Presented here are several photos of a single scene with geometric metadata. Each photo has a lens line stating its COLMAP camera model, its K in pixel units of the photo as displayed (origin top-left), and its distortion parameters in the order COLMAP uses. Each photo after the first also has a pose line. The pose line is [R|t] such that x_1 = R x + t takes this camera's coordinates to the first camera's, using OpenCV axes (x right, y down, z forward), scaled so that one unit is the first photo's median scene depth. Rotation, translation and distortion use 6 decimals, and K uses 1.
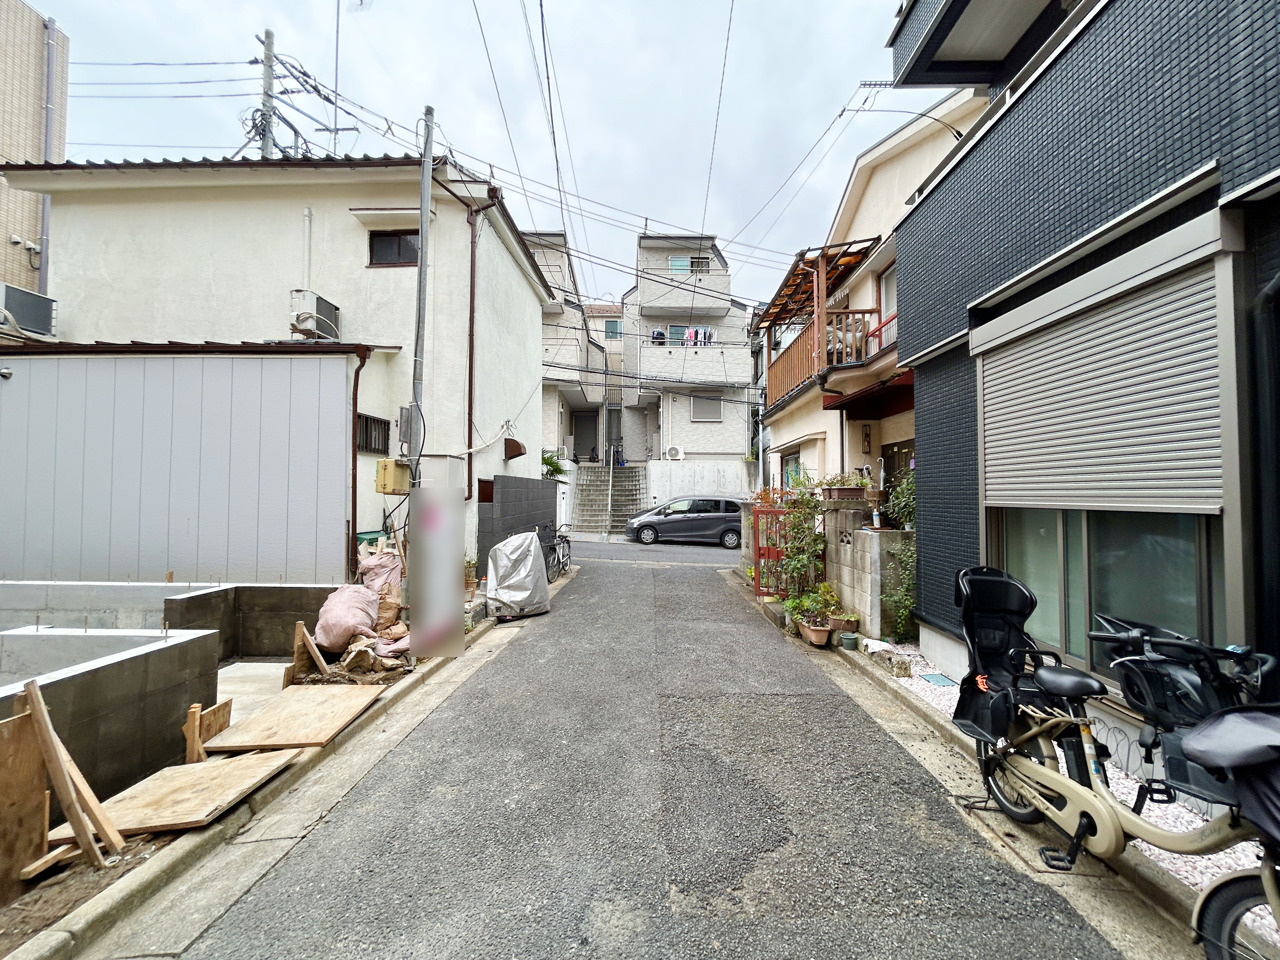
lens RADIAL K [[515.9, 0, 641.3], [0, 515.9, 477.9], [0, 0, 1]] dist [-0.001307, 0.000882]
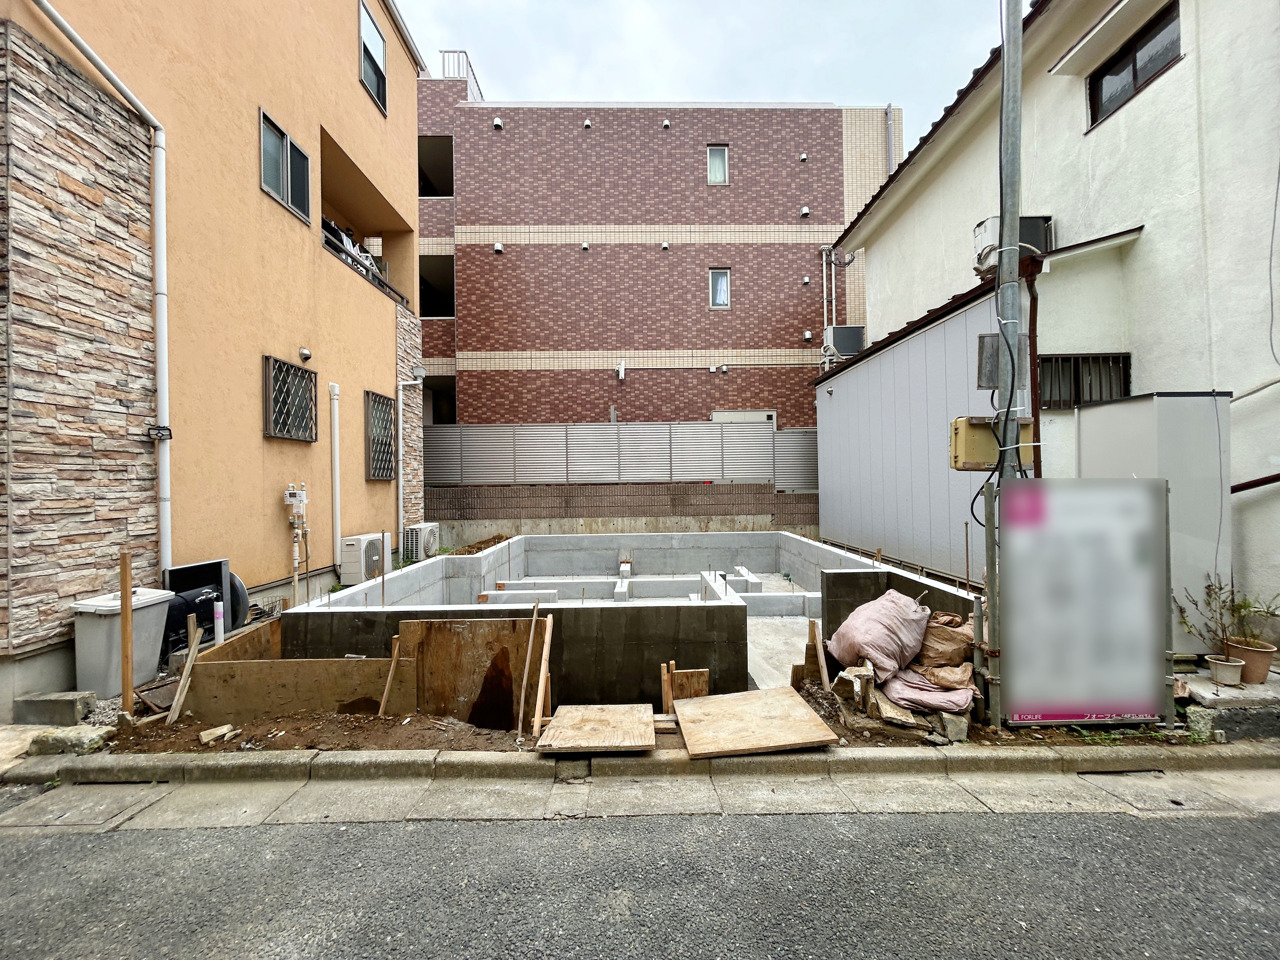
lens RADIAL K [[515.9, 0, 640.5], [0, 515.9, 477.8], [0, 0, 1]] dist [-0.001307, 0.000882]
pose [[0.040009, -0.015251, -0.999083, 0.156293], [0.049156, 0.998703, -0.013277, 0.028116], [0.997989, -0.048580, 0.040706, 0.523465]]
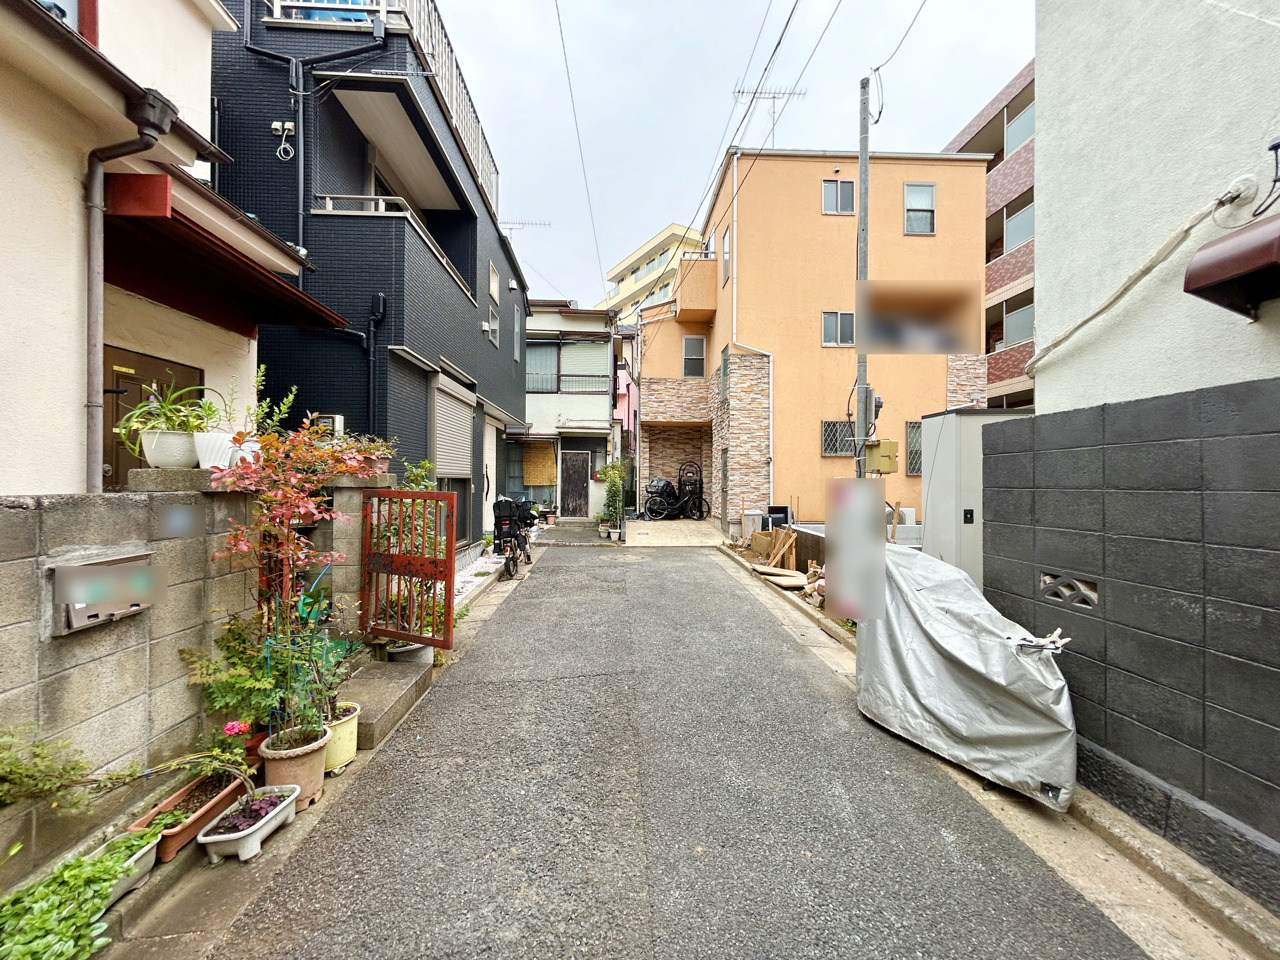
lens RADIAL K [[515.9, 0, 636.6], [0, 515.9, 477.1], [0, 0, 1]] dist [-0.001307, 0.000882]
pose [[-0.998281, -0.010165, -0.057718, 0.075989], [-0.007887, 0.999186, -0.039564, 0.083318], [0.058073, -0.039040, -0.997549, 1.985081]]
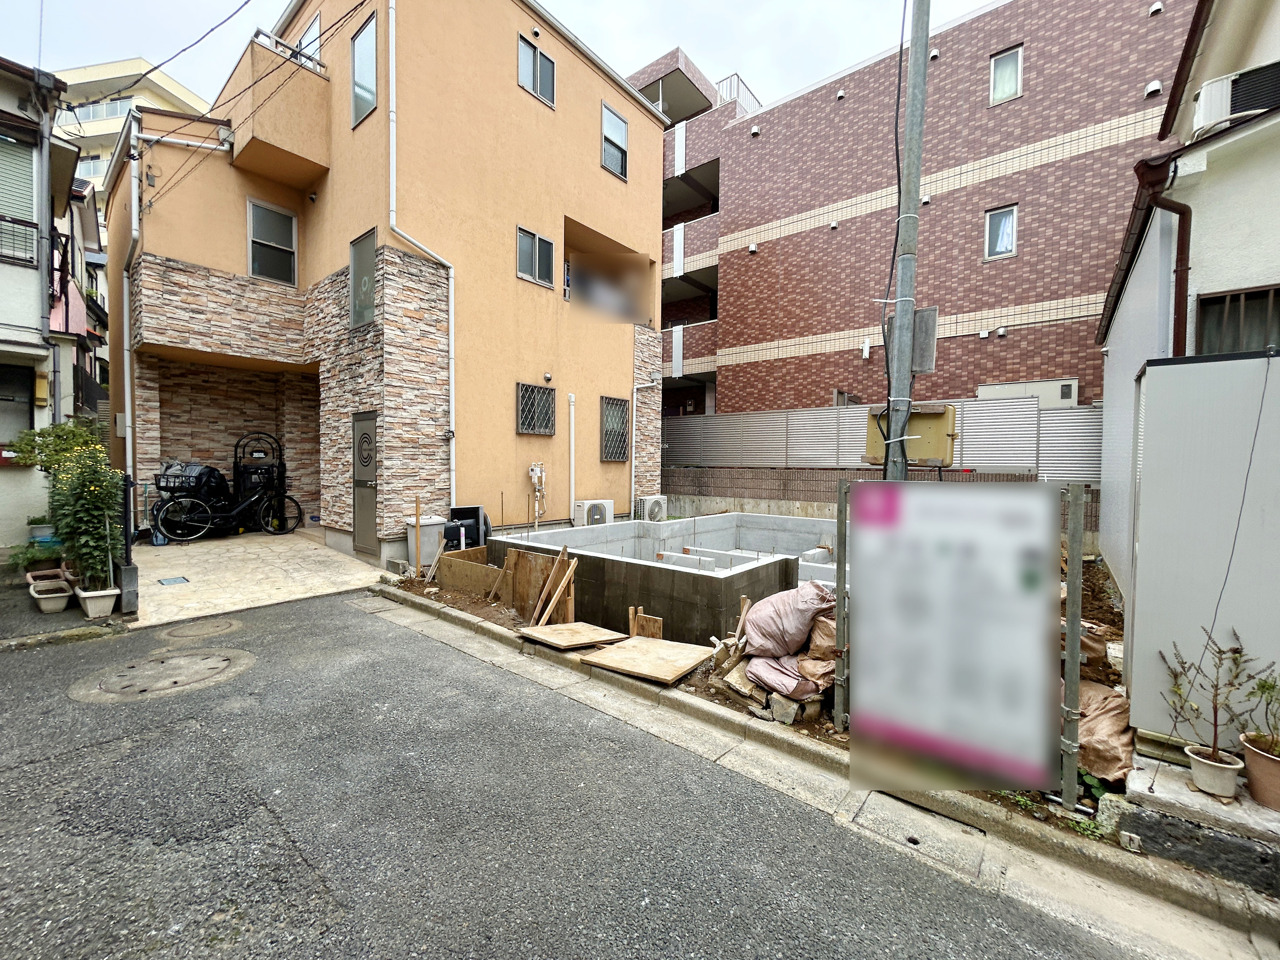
lens RADIAL K [[515.9, 0, 640.6], [0, 515.9, 477.7], [0, 0, 1]] dist [-0.001307, 0.000882]
pose [[-0.609428, 0.009243, -0.792788, 0.170206], [0.013560, 0.999907, 0.001234, 0.040359], [0.792725, -0.009998, -0.609497, 1.098365]]
